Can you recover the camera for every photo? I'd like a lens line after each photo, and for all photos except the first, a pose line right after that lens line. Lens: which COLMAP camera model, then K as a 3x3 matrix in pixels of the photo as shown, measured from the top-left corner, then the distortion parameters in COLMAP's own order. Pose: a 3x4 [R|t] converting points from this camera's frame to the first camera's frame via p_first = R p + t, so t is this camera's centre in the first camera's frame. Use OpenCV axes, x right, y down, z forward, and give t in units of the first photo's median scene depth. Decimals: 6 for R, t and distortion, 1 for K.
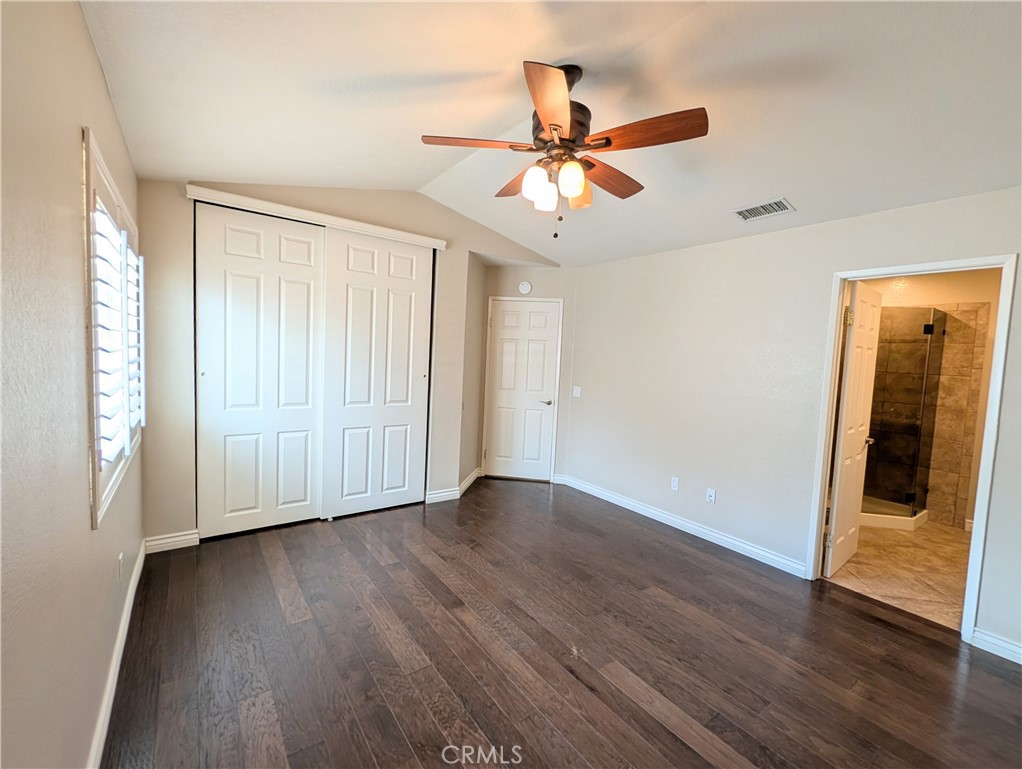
lens RADIAL K [[391.5, 0, 511.0], [0, 391.5, 384.5], [0, 0, 1]] dist [0.001934, 0.000085]
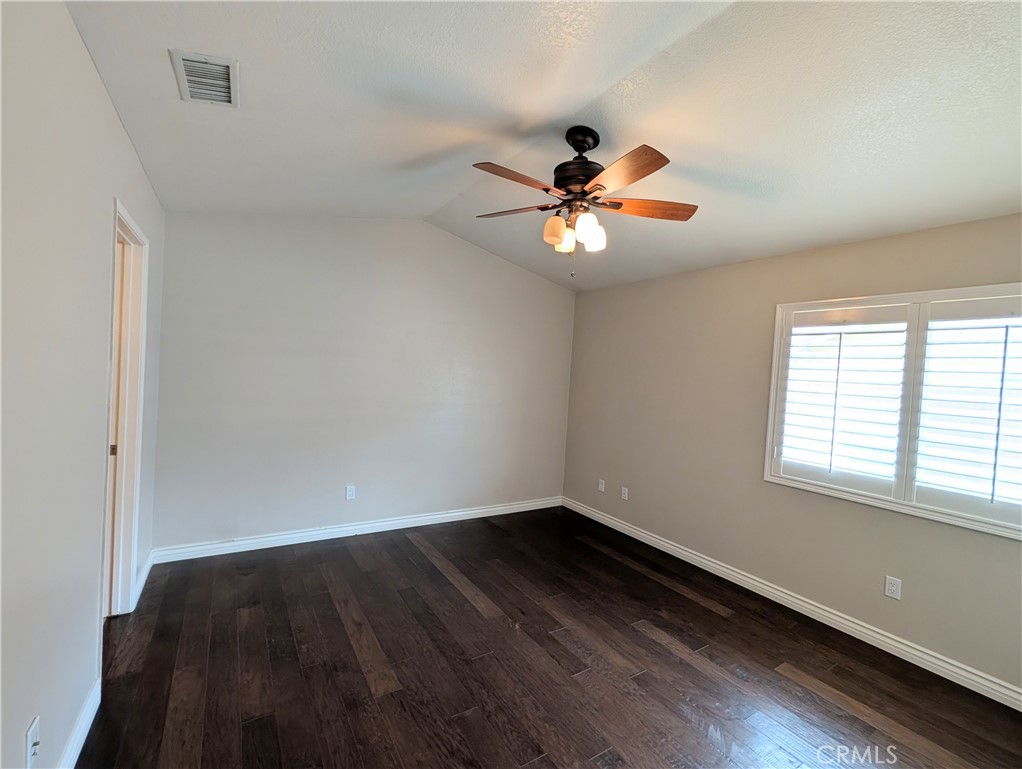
lens RADIAL K [[391.5, 0, 511.0], [0, 391.5, 384.5], [0, 0, 1]] dist [0.001934, 0.000085]
pose [[-0.992948, -0.105649, 0.053790, 0.183492], [-0.100707, 0.991060, 0.087512, -0.141783], [-0.062554, 0.081478, -0.994710, 2.013041]]
